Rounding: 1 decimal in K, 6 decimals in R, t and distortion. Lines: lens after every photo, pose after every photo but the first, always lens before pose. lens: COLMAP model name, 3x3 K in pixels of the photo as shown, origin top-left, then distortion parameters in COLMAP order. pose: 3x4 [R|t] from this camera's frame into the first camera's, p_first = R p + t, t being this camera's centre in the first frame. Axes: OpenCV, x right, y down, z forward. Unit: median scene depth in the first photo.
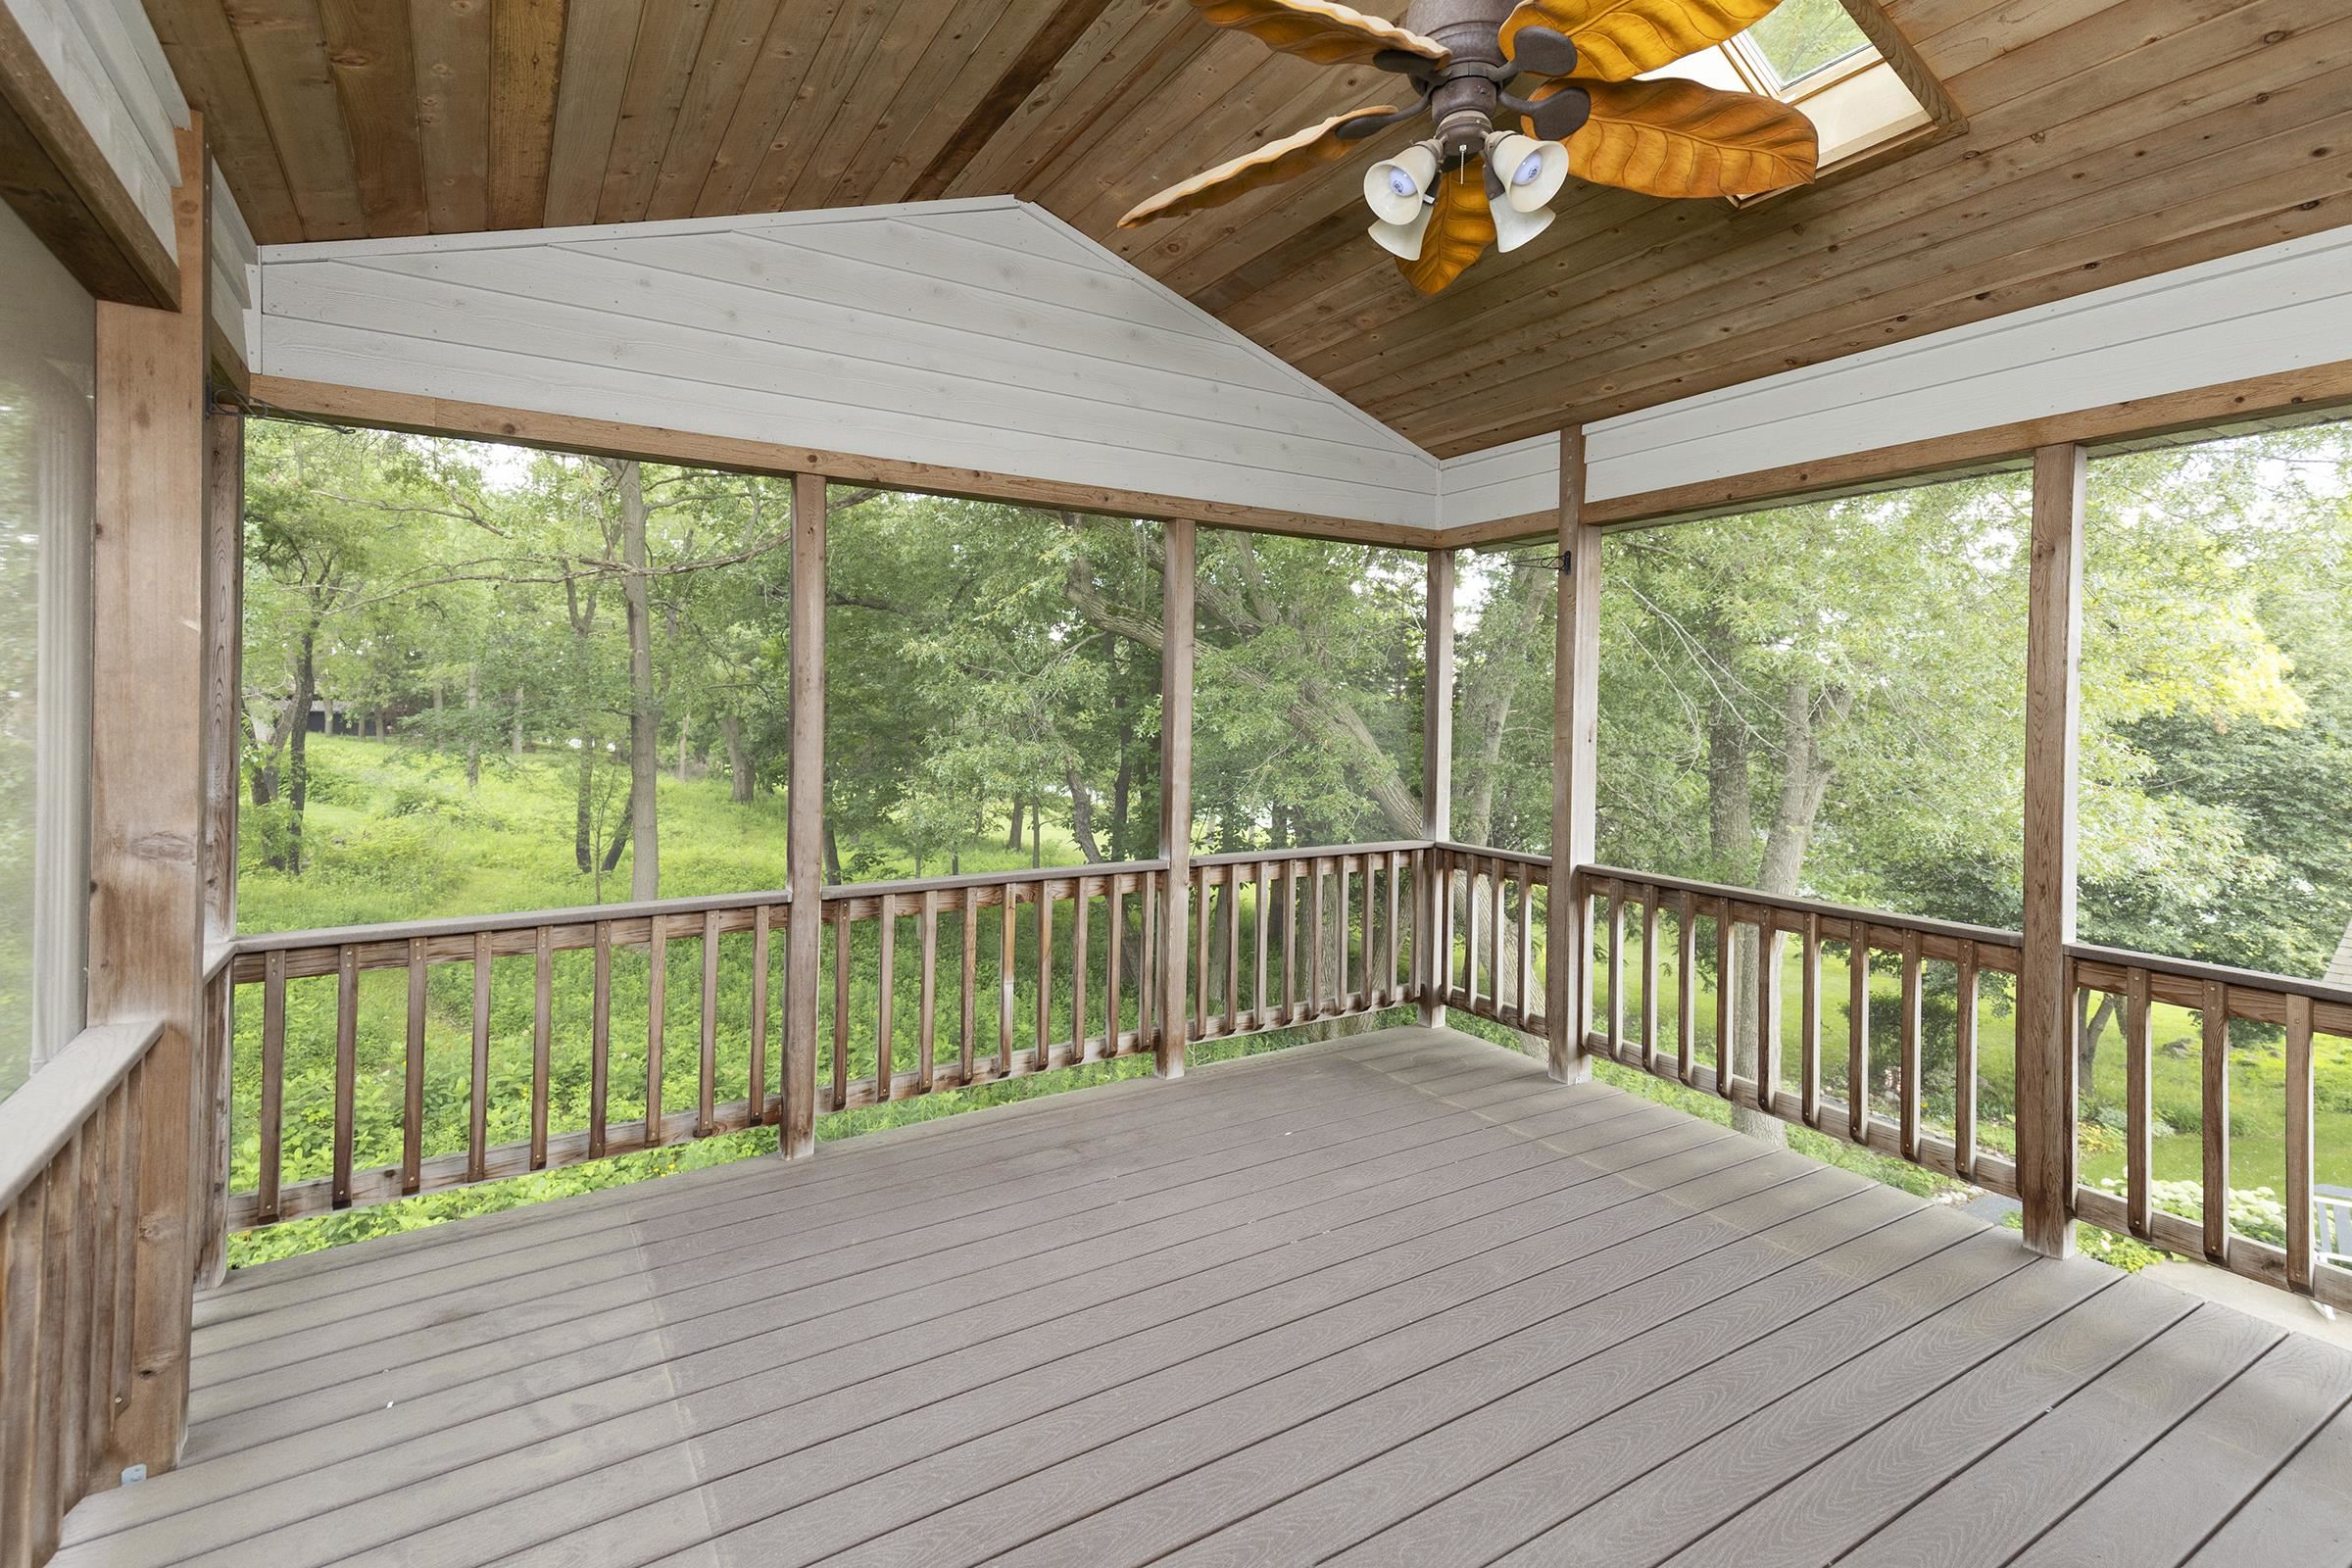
lens RADIAL K [[1108.9, 0, 1184.4], [0, 1108.9, 715.8], [0, 0, 1]] dist [0.039793, 0.000201]
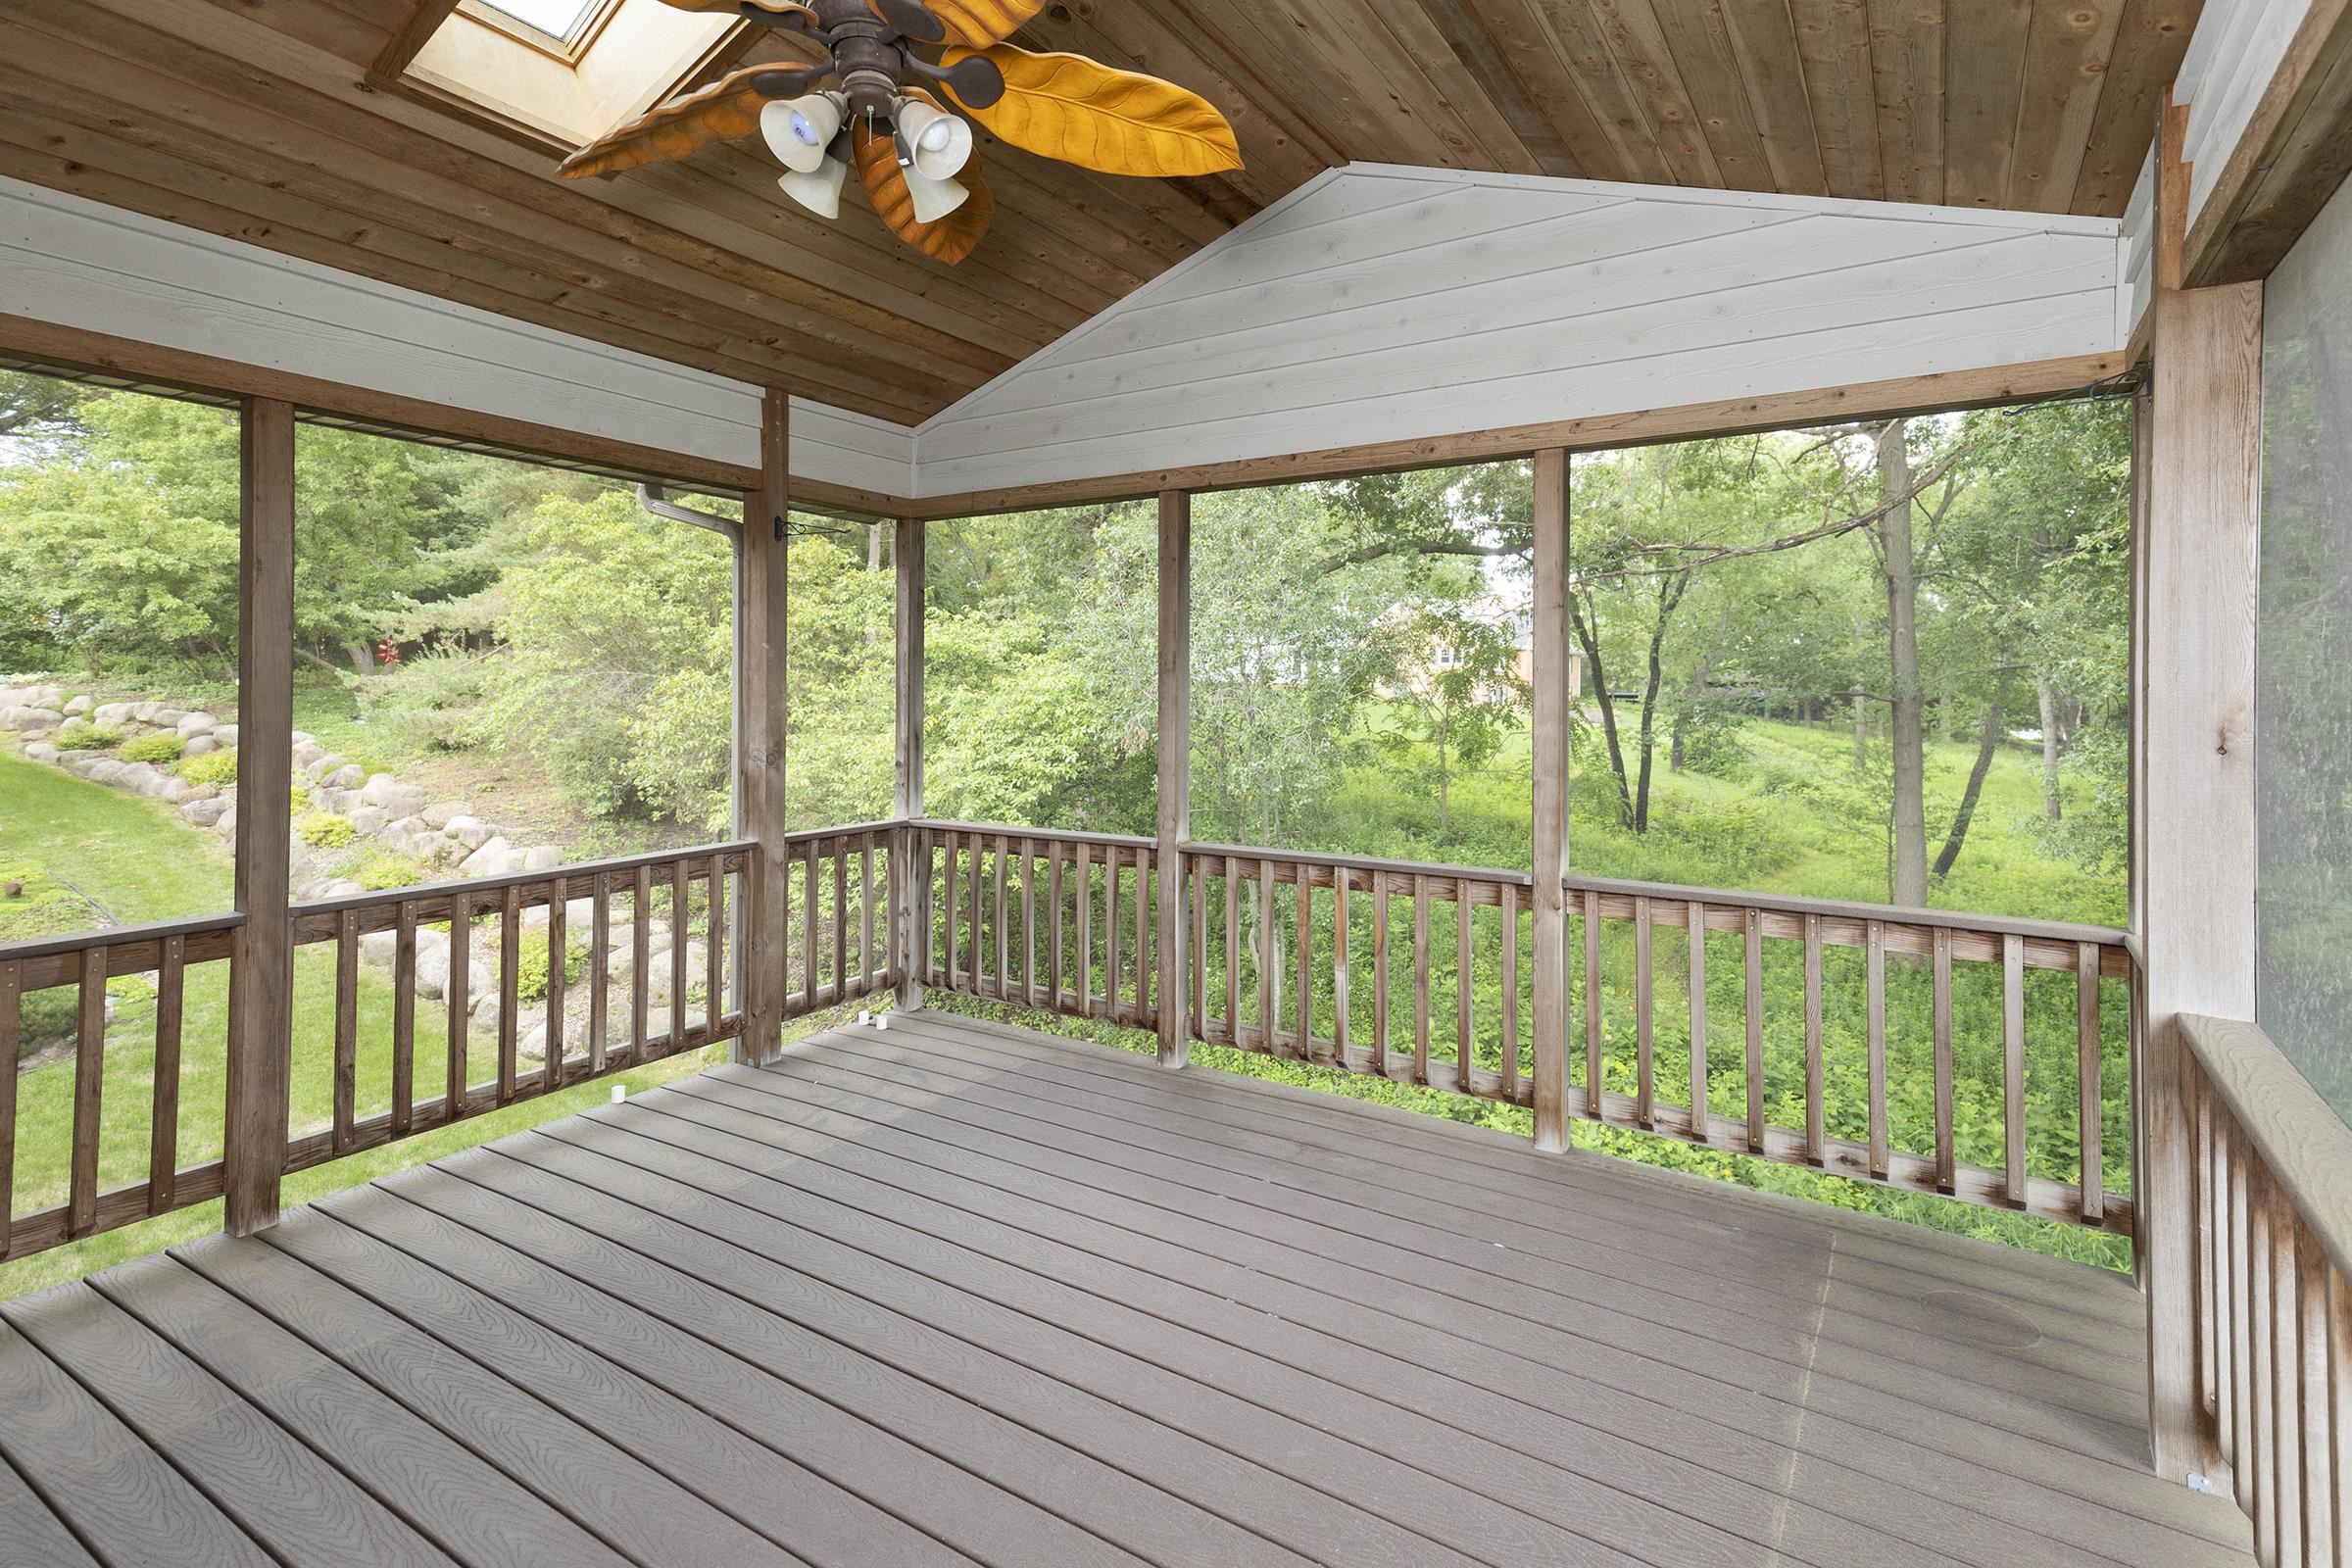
lens RADIAL K [[1155.2, 0, 1190.1], [0, 1155.2, 679.9], [0, 0, 1]] dist [0.039923, -0.000200]
pose [[0.418901, -0.011418, -0.907960, 0.680101], [-0.005648, 0.999869, -0.015180, 0.002893], [0.908014, 0.011487, 0.418781, 0.437890]]
